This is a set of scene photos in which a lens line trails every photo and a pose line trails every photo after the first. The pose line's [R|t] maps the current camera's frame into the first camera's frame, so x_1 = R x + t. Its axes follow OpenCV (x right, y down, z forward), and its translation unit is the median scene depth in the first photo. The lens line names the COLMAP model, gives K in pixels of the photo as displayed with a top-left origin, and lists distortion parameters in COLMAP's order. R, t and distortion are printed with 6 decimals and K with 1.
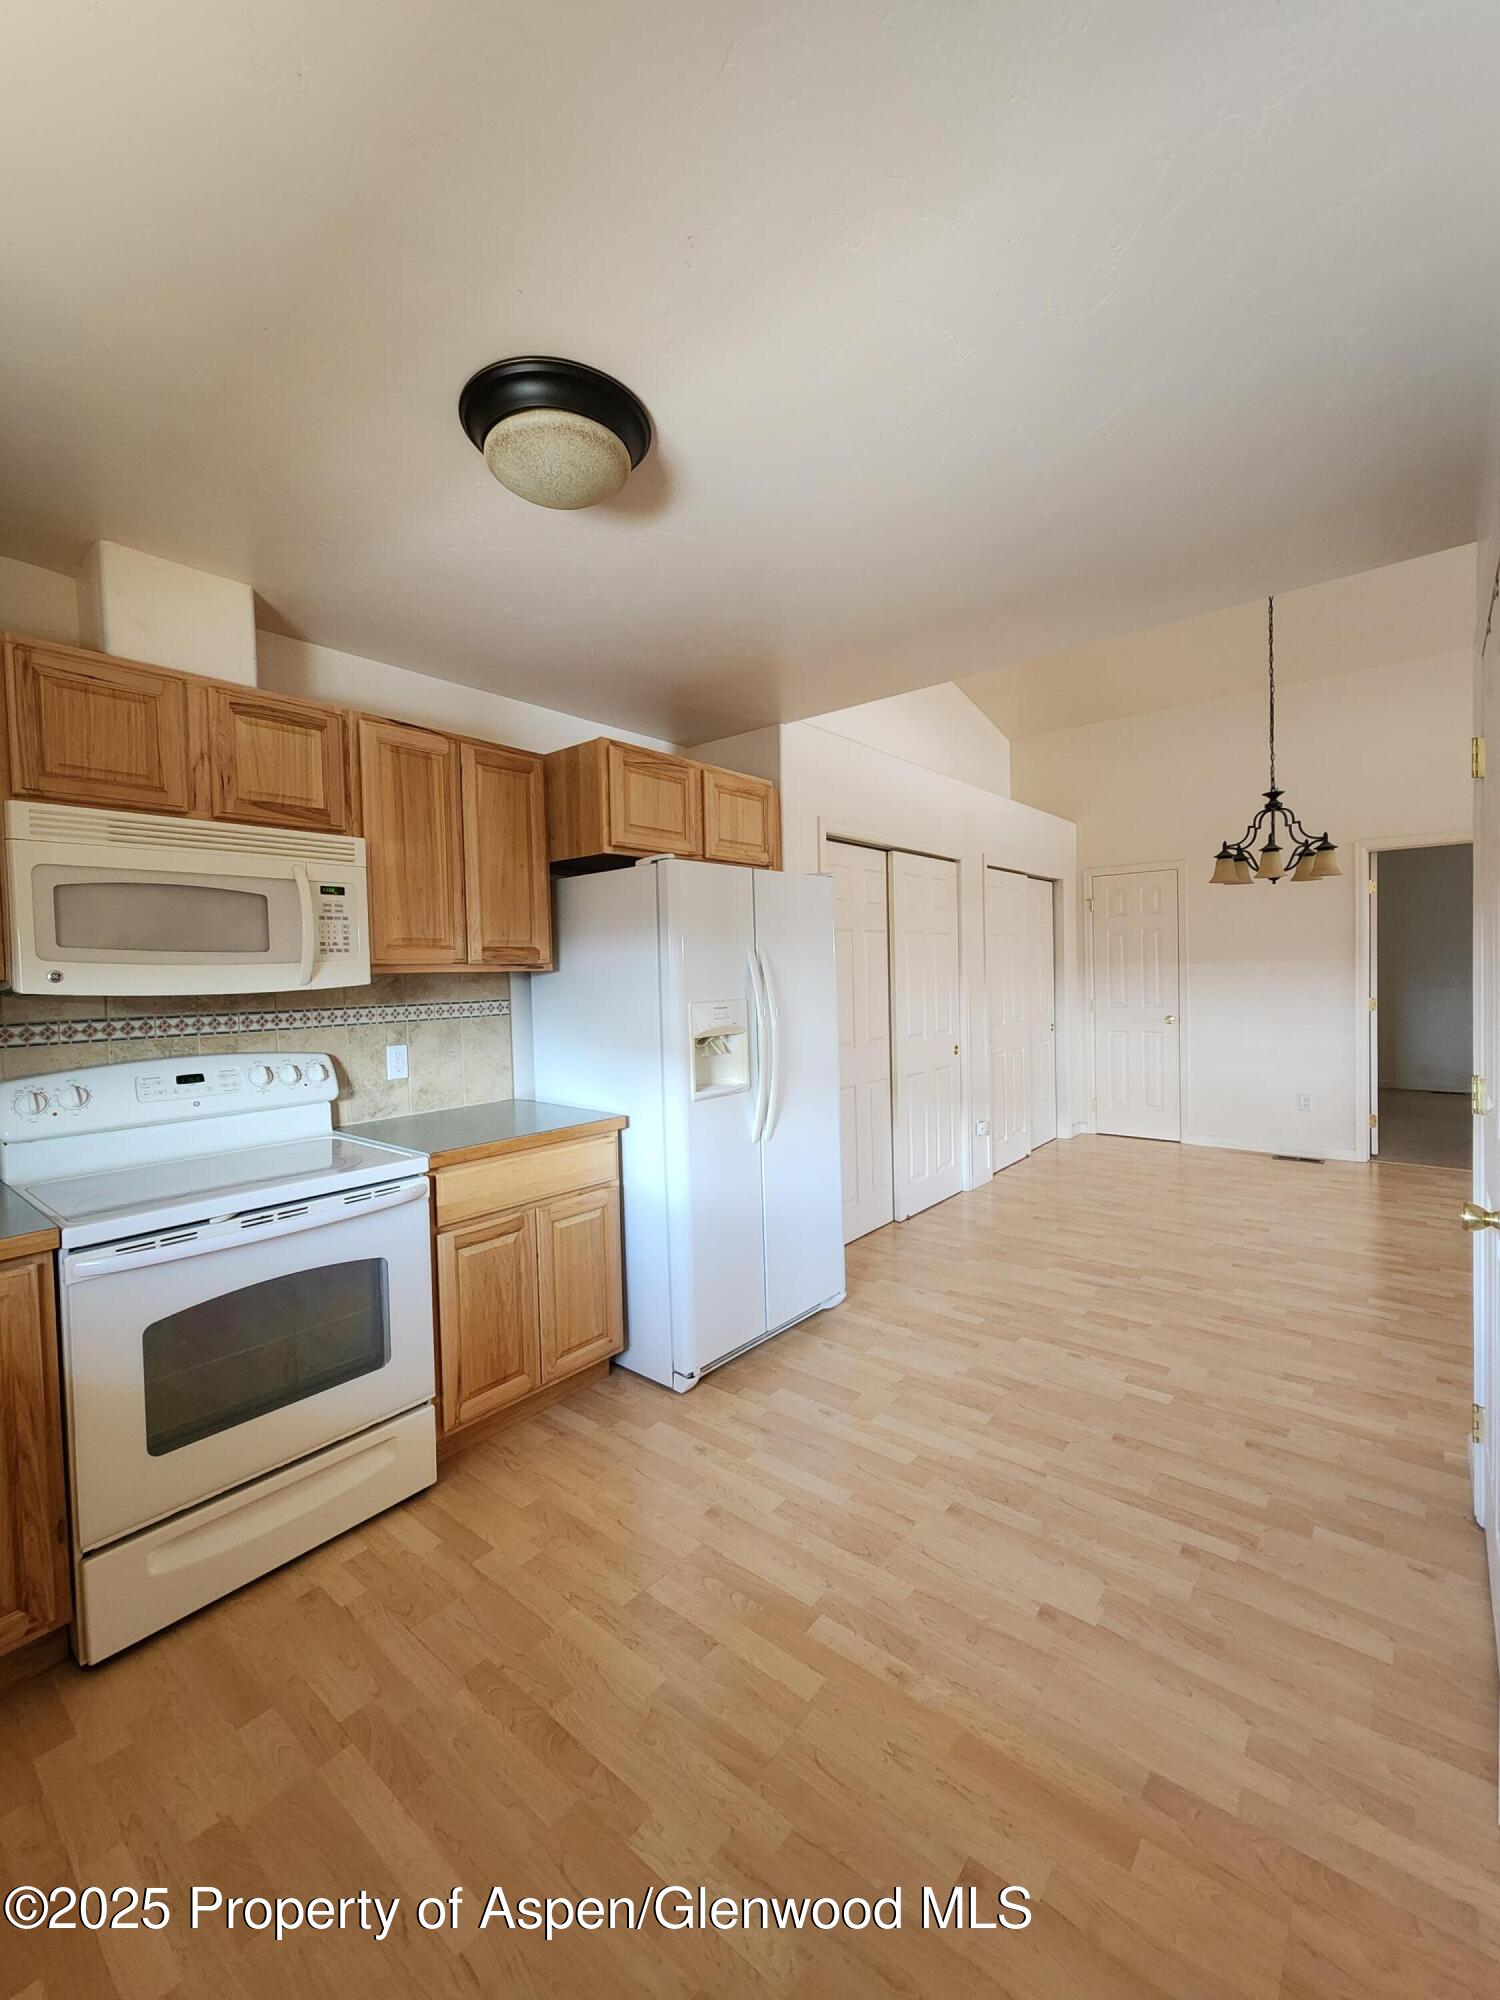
lens RADIAL K [[820.5, 0, 742.9], [0, 820.5, 998.1], [0, 0, 1]] dist [0.011772, 0.000299]
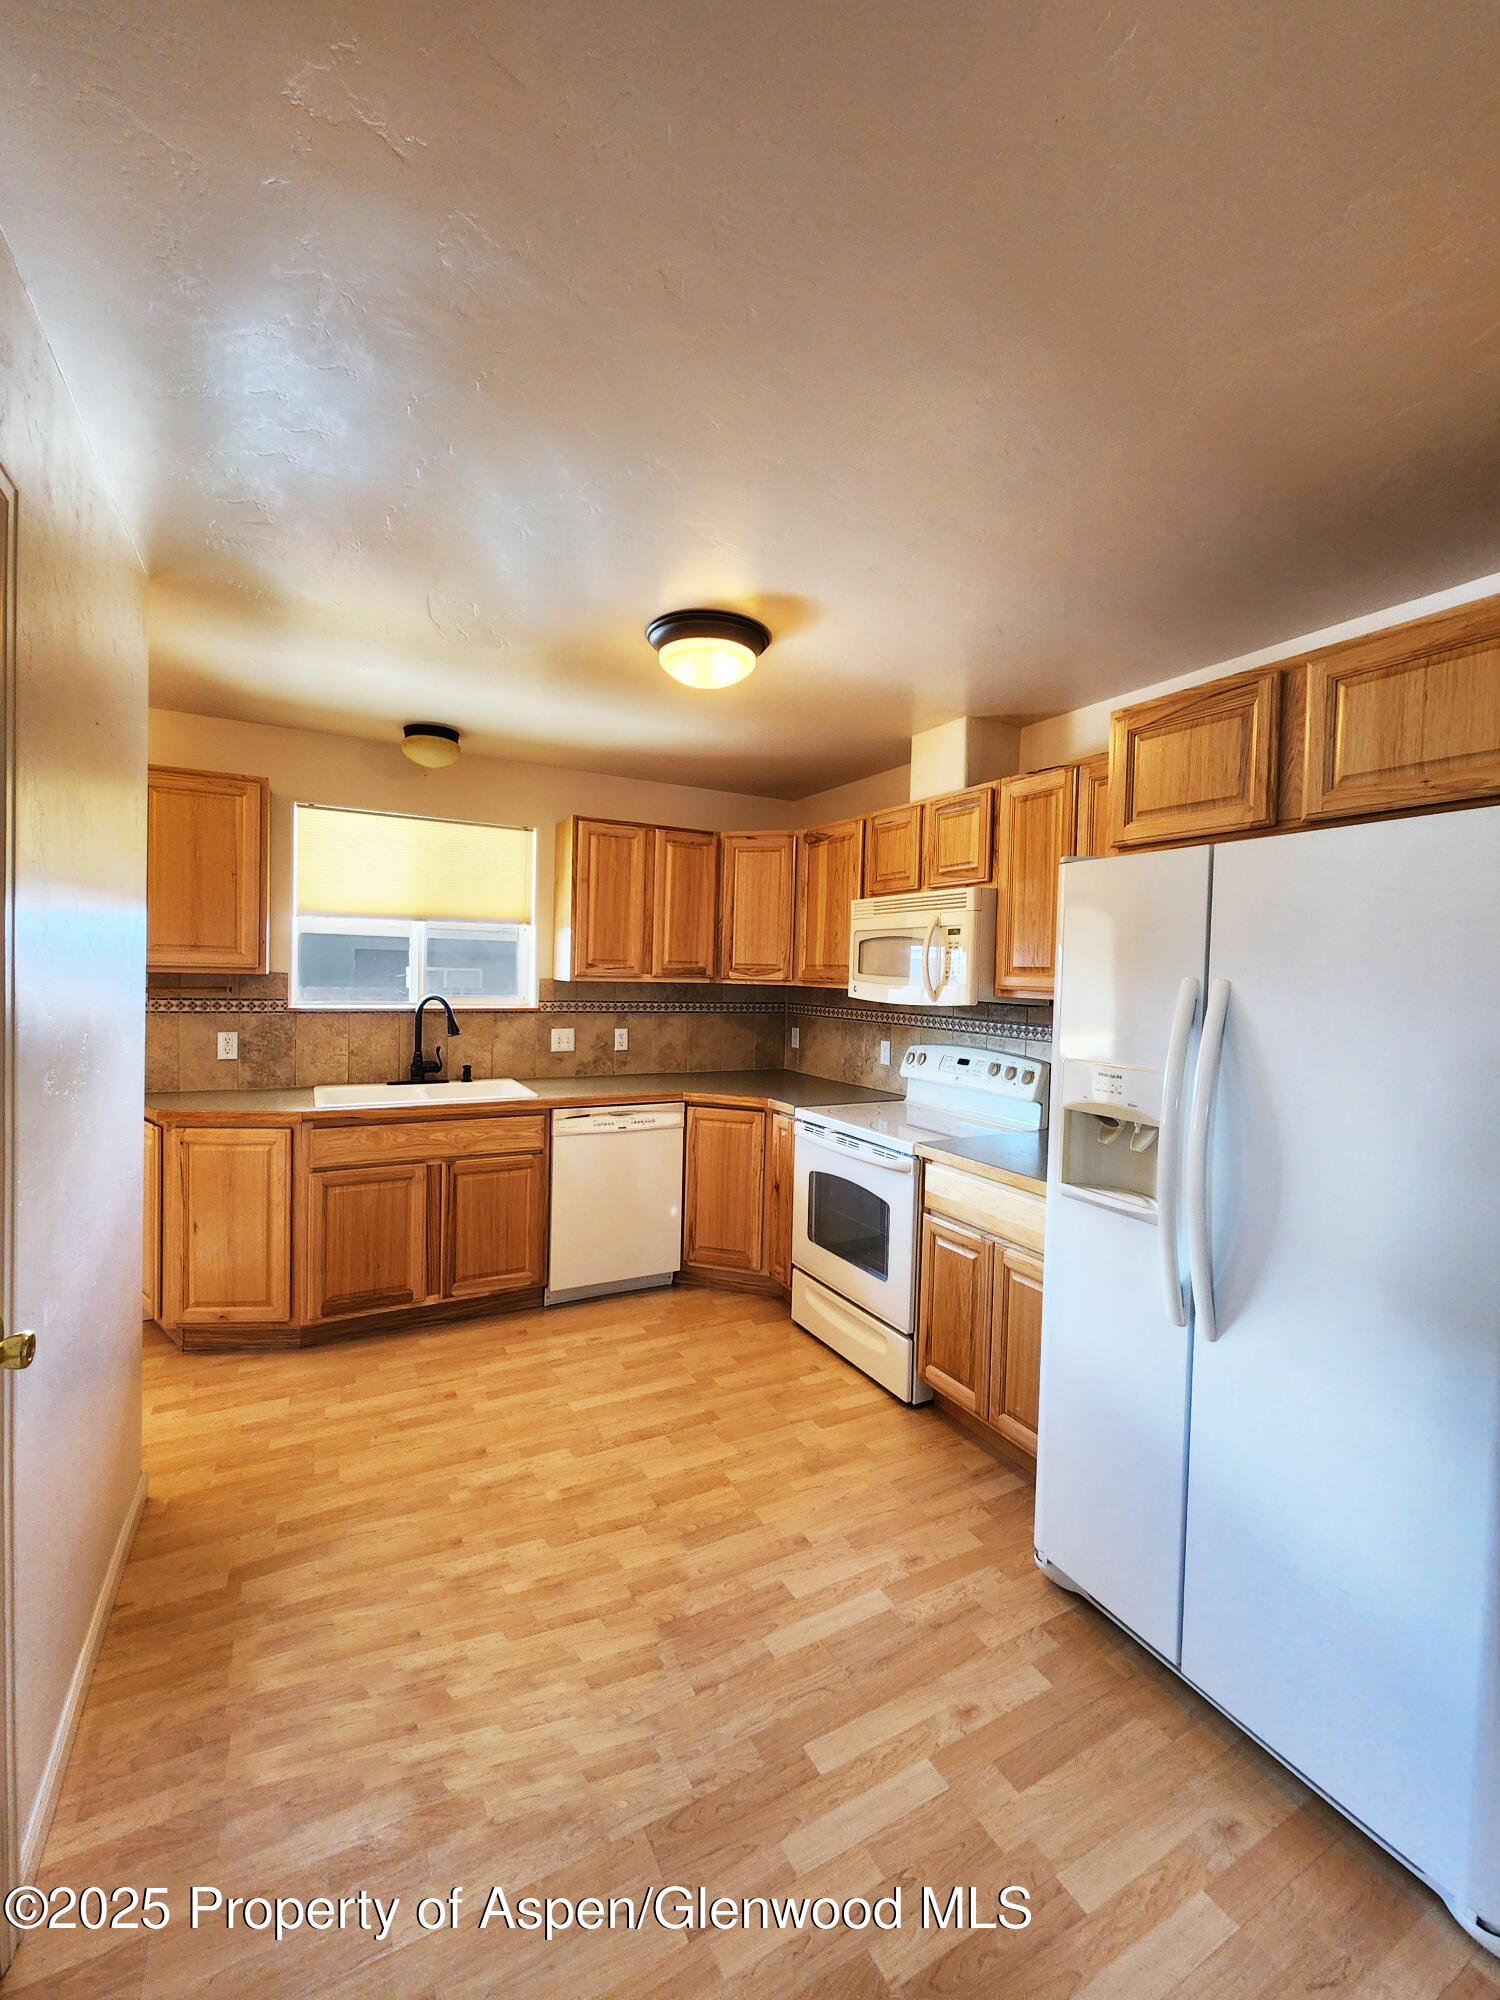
lens RADIAL K [[820.5, 0, 747.6], [0, 820.5, 997.0], [0, 0, 1]] dist [0.011772, 0.000299]
pose [[-0.368886, 0.045697, -0.928351, 0.849712], [-0.046037, 0.996667, 0.067353, -0.101225], [0.928334, 0.067584, -0.365553, 1.193599]]
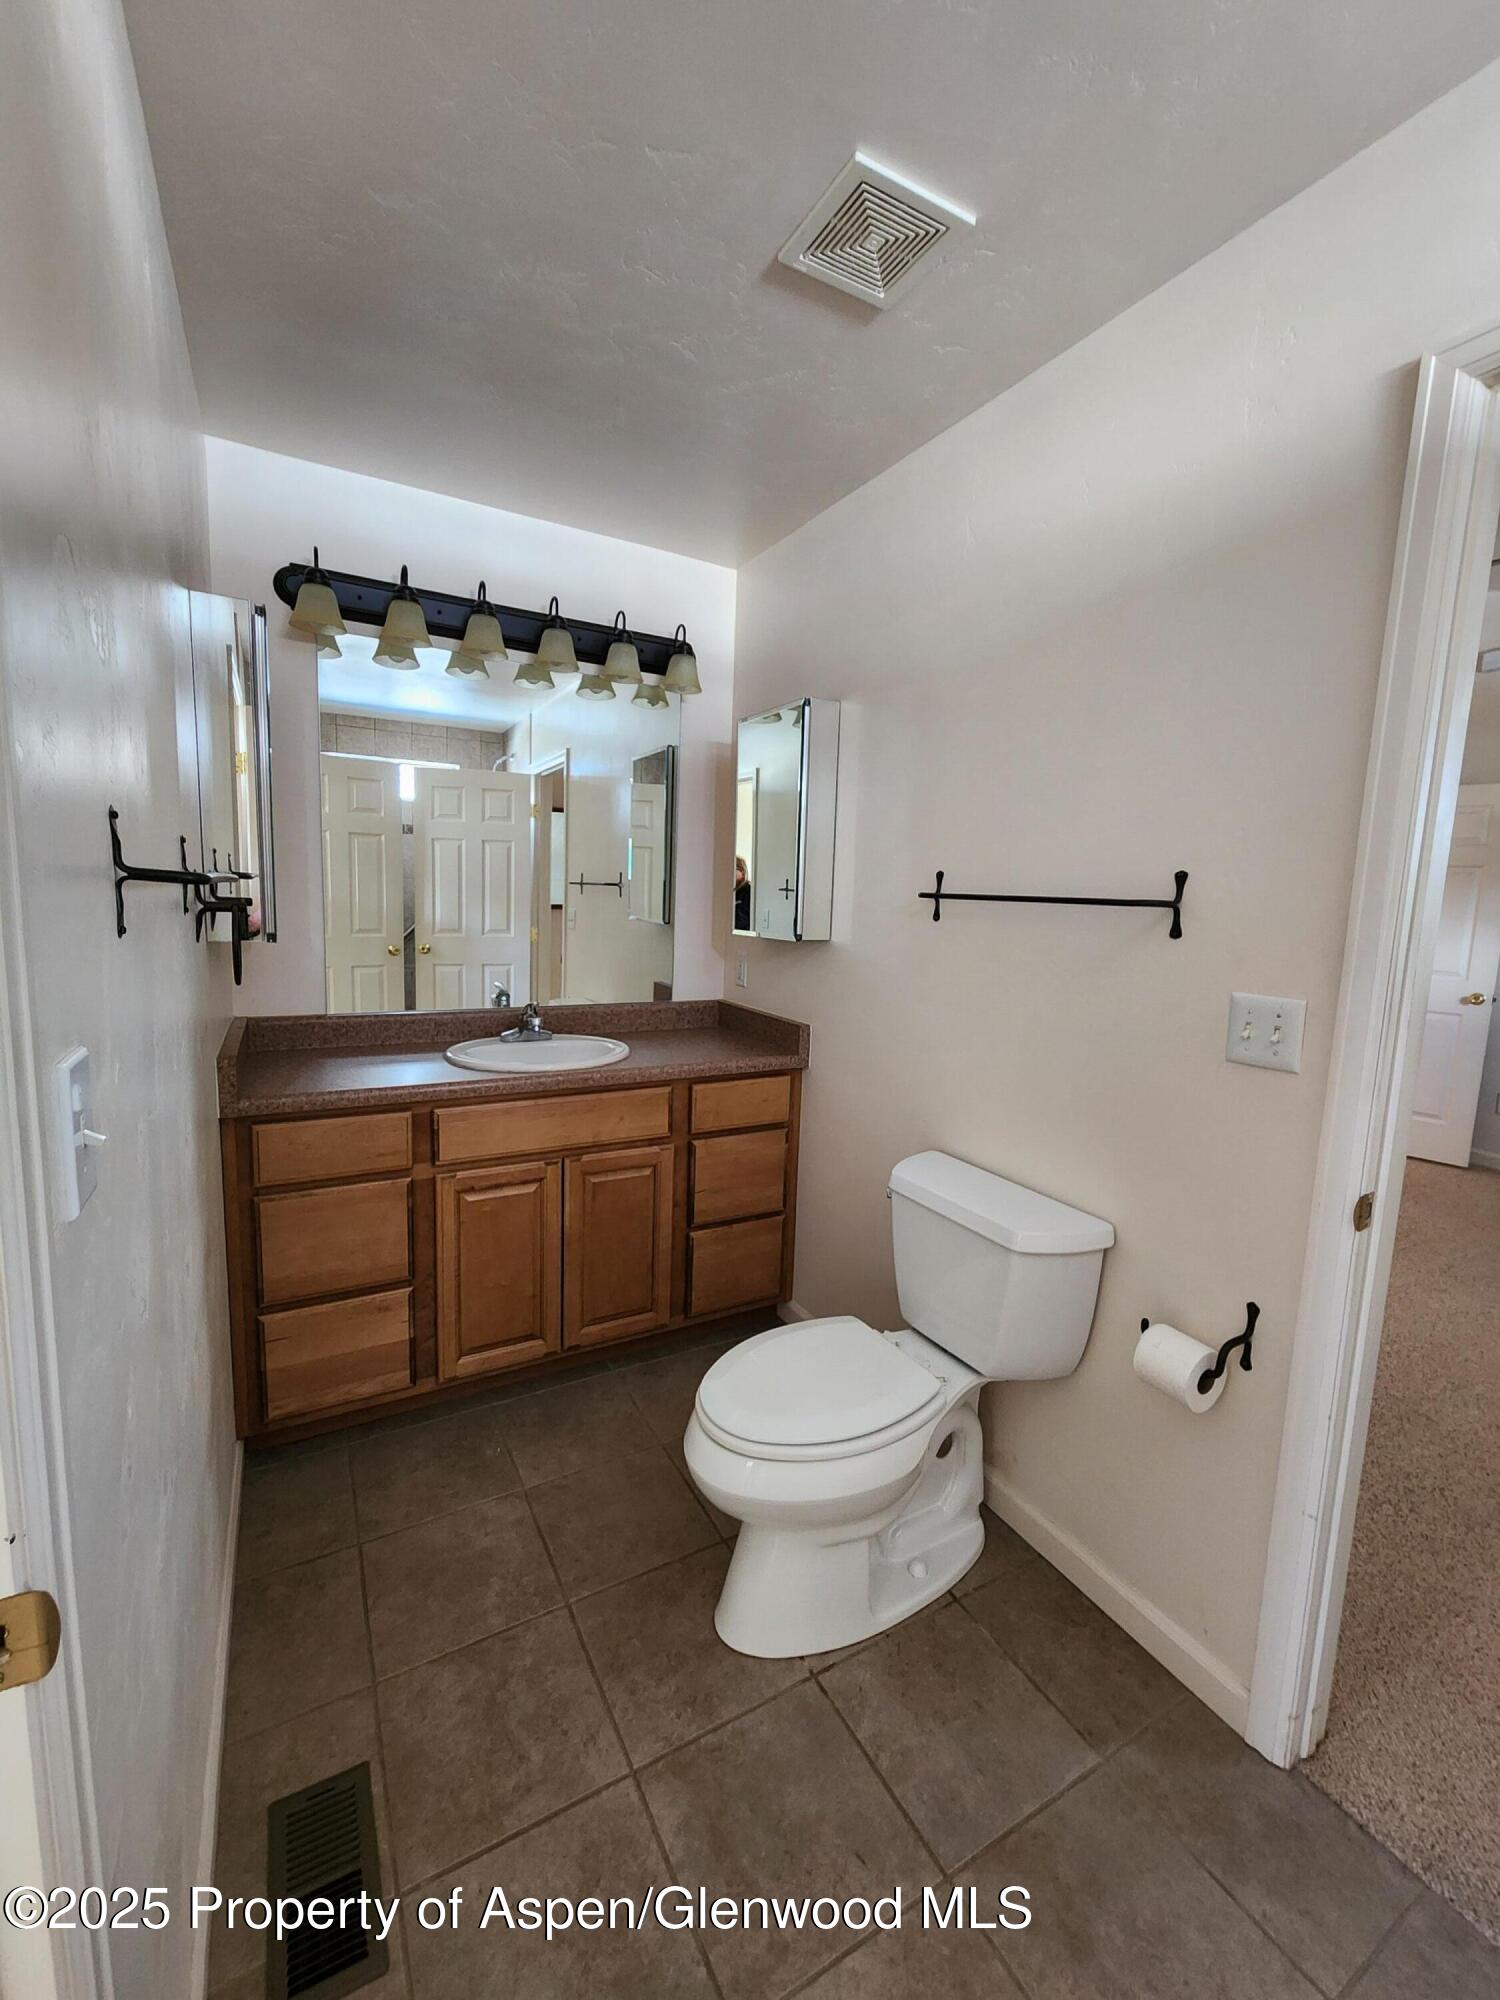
lens RADIAL K [[820.5, 0, 749.5], [0, 820.5, 999.1], [0, 0, 1]] dist [0.011772, 0.000299]
pose [[0.932574, 0.086777, -0.350394, 0.246305], [-0.054012, 0.993292, 0.102239, -0.011465], [0.356916, -0.076420, 0.931005, 0.306162]]
